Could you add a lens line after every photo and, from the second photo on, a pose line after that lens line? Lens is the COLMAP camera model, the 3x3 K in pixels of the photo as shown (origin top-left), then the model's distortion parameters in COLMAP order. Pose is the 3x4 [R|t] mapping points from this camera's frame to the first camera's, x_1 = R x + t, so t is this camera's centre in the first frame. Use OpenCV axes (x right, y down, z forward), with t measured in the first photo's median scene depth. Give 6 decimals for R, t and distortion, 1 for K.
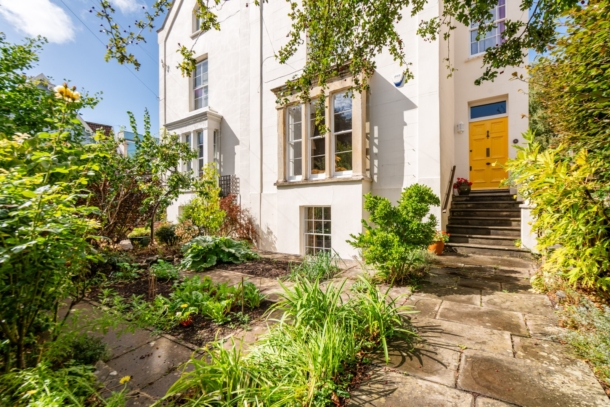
lens RADIAL K [[274.6, 0, 306.5], [0, 274.6, 209.8], [0, 0, 1]] dist [0.003691, 0.000207]
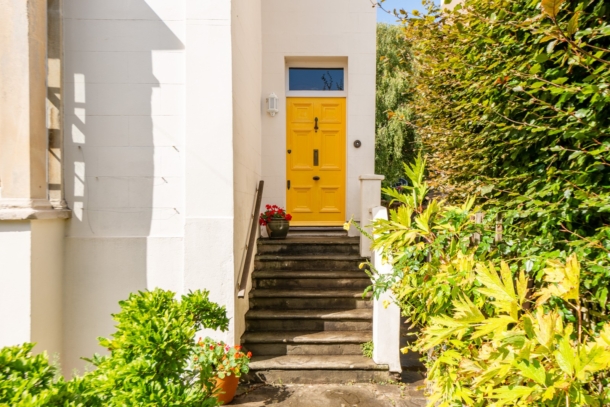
lens RADIAL K [[440.0, 0, 308.0], [0, 440.0, 202.9], [0, 0, 1]] dist [0.047991, -0.001449]
pose [[0.824737, 0.004379, 0.565499, 0.164293], [-0.007545, 0.999966, 0.003261, -0.129385], [-0.565466, -0.006957, 0.824742, 0.308067]]
